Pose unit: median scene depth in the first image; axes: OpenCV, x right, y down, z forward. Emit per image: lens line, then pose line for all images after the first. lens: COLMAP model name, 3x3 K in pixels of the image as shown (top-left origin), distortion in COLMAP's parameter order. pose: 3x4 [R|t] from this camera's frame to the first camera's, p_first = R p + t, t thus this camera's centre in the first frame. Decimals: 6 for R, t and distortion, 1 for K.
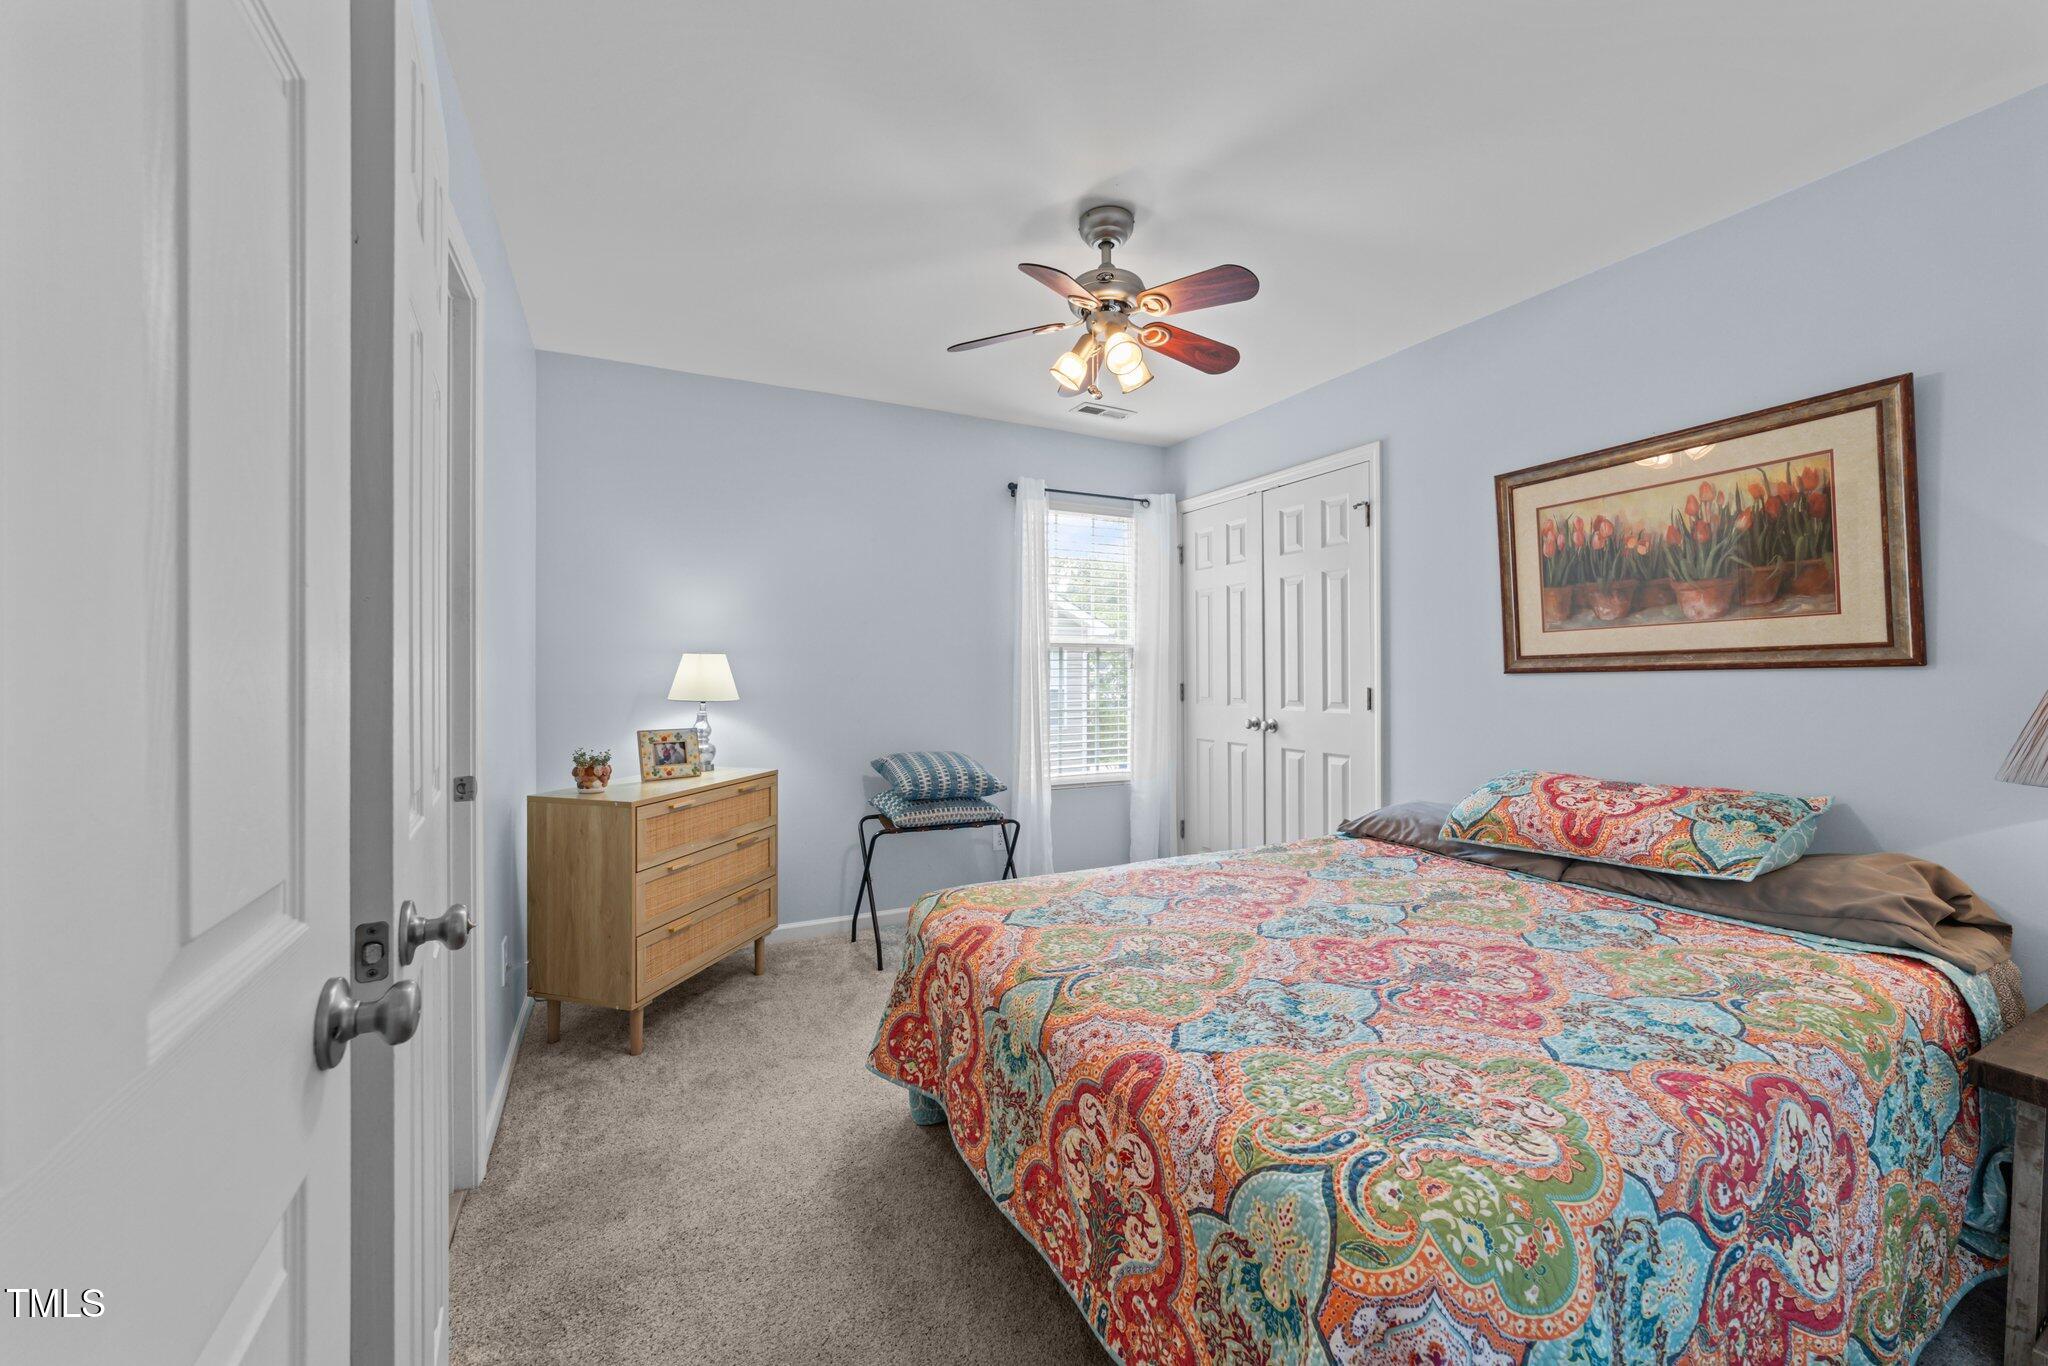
lens RADIAL K [[781.0, 0, 1023.0], [0, 781.0, 678.9], [0, 0, 1]] dist [-0.011550, 0.005074]
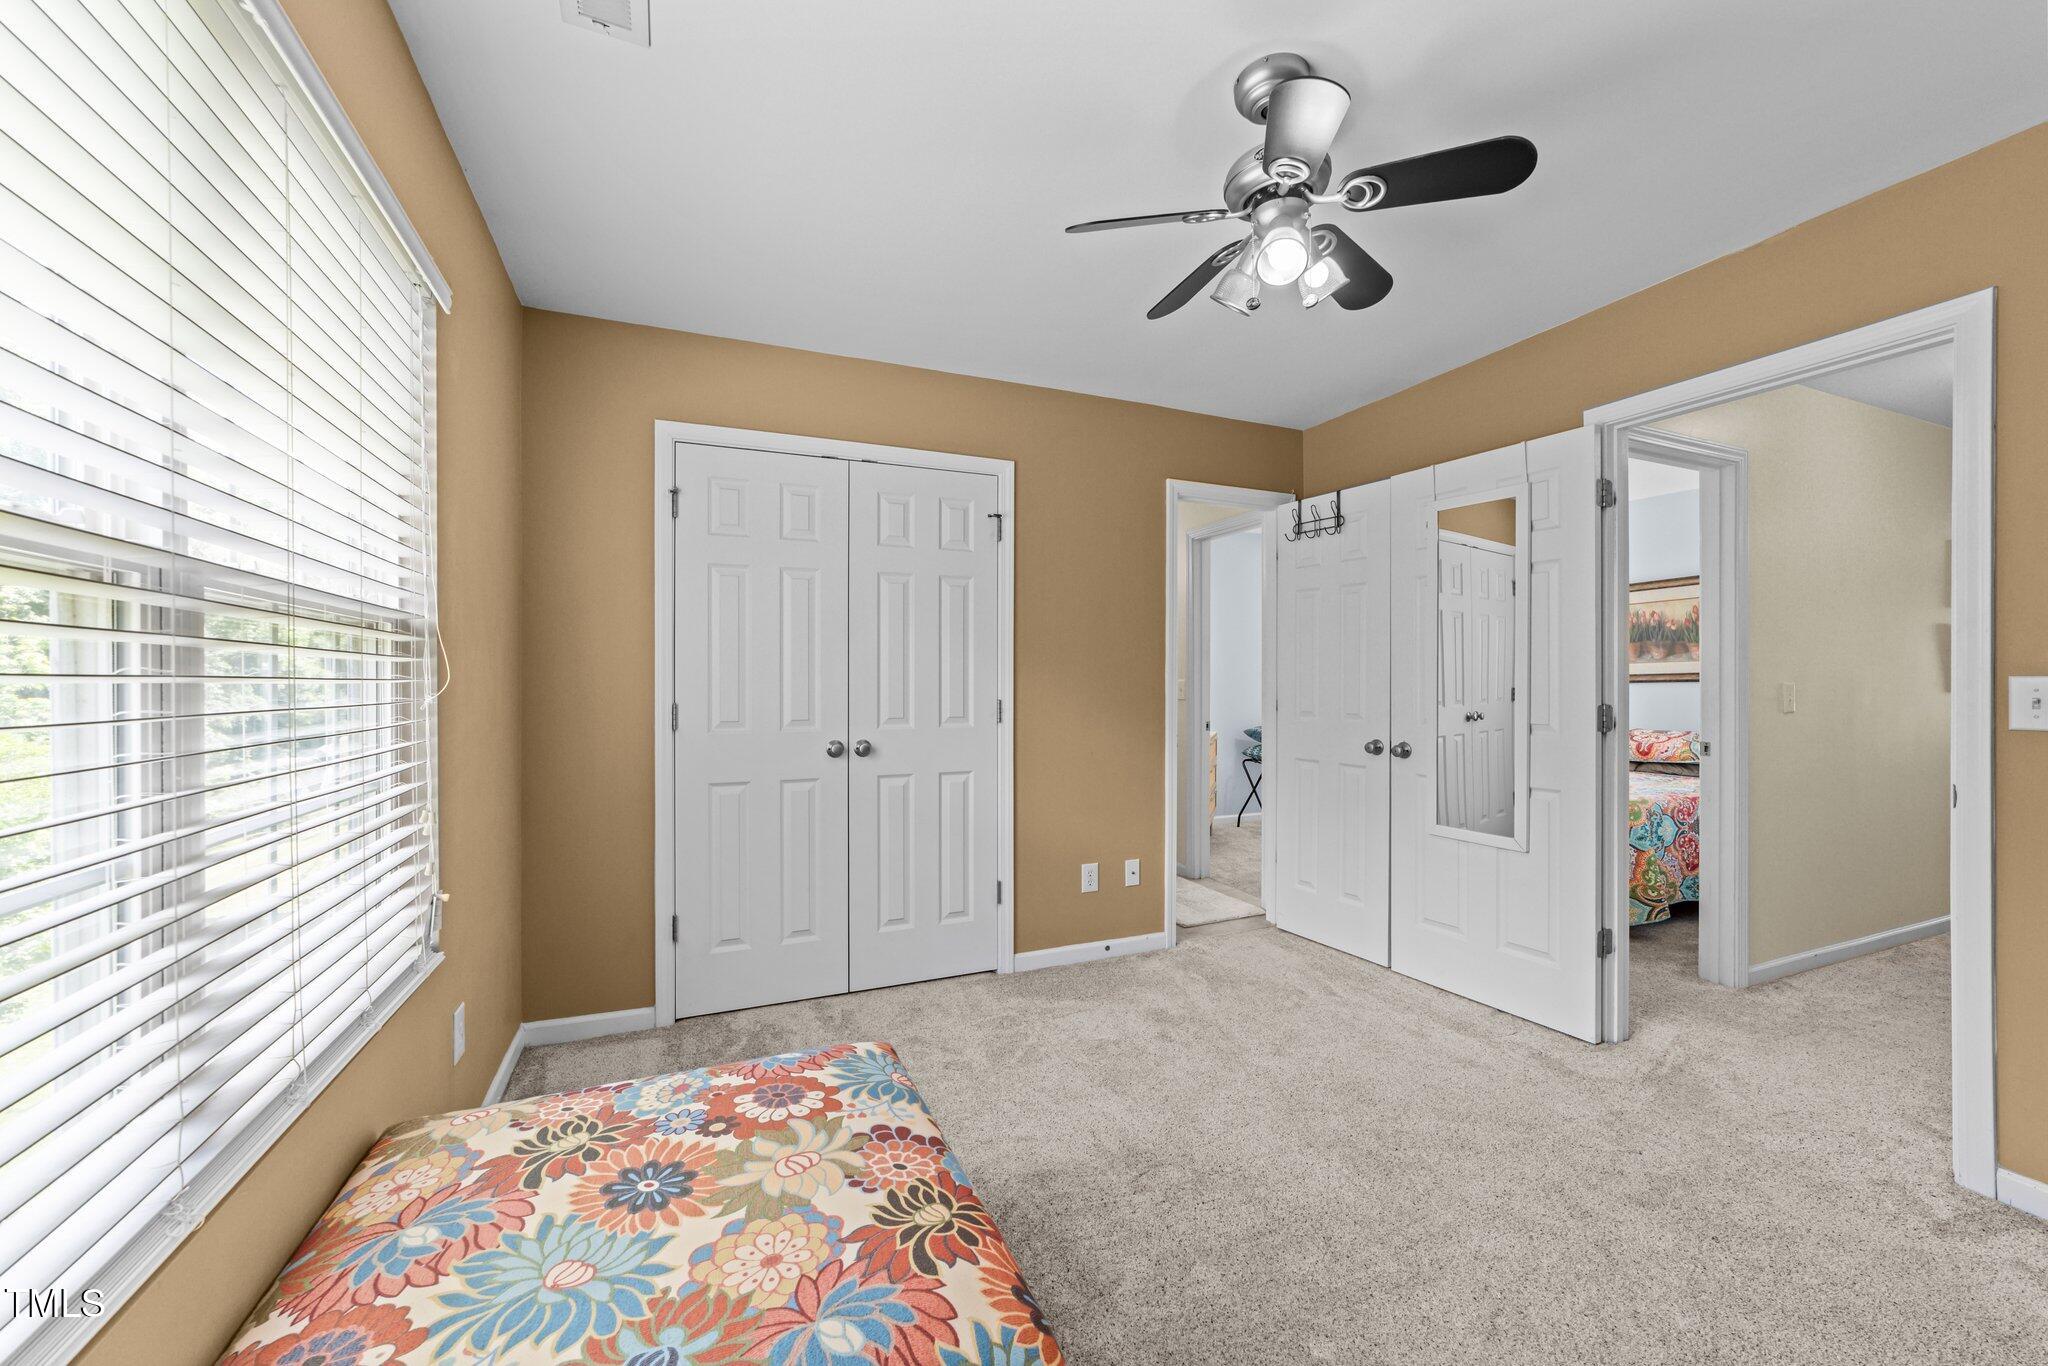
lens RADIAL K [[781.0, 0, 1025.4], [0, 781.0, 685.4], [0, 0, 1]] dist [-0.011550, 0.005074]
pose [[0.998682, 0.002068, -0.051282, -1.036564], [-0.001946, 0.999995, 0.002442, -0.001749], [0.051287, -0.002339, 0.998681, -1.449718]]
